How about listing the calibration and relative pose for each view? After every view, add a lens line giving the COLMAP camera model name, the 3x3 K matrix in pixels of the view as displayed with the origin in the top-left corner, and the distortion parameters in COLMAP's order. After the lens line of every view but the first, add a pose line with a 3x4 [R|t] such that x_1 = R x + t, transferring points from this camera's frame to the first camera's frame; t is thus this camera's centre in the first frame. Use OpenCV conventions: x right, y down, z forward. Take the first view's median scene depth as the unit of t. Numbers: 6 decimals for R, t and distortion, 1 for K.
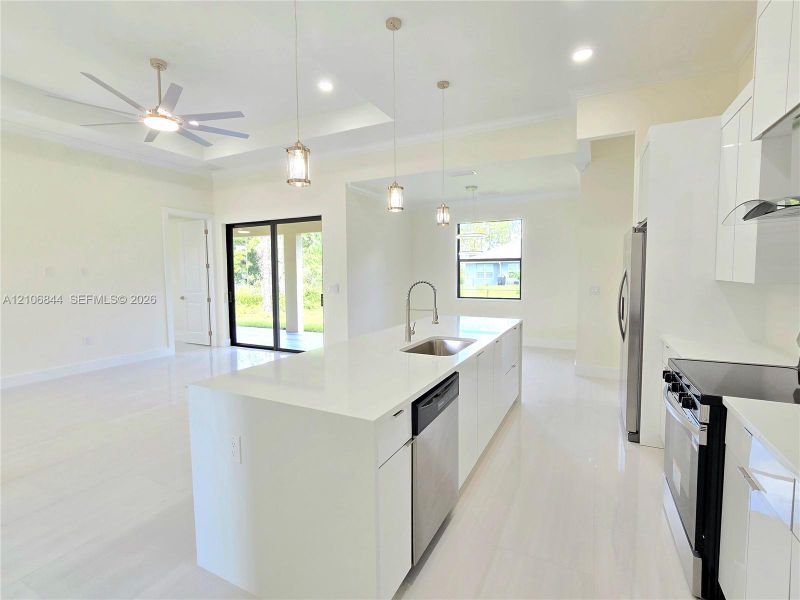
lens RADIAL K [[372.1, 0, 400.0], [0, 372.1, 300.0], [0, 0, 1]] dist [-0.001229, 0.000024]
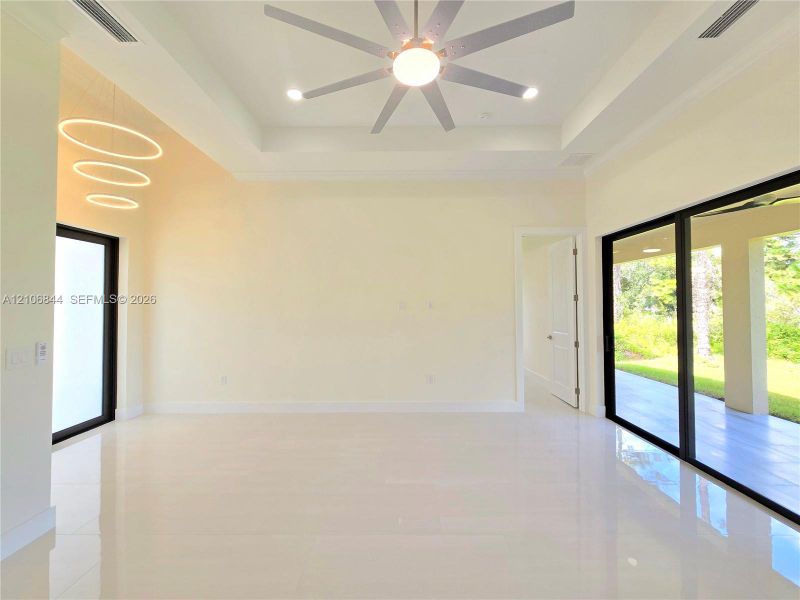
lens RADIAL K [[328.9, 0, 399.9], [0, 328.9, 294.3], [0, 0, 1]] dist [-0.002076, -0.000190]
pose [[0.447431, -0.020248, -0.894089, -0.093843], [-0.066633, 0.996210, -0.055906, -0.039133], [0.891833, 0.084590, 0.444386, 0.404839]]
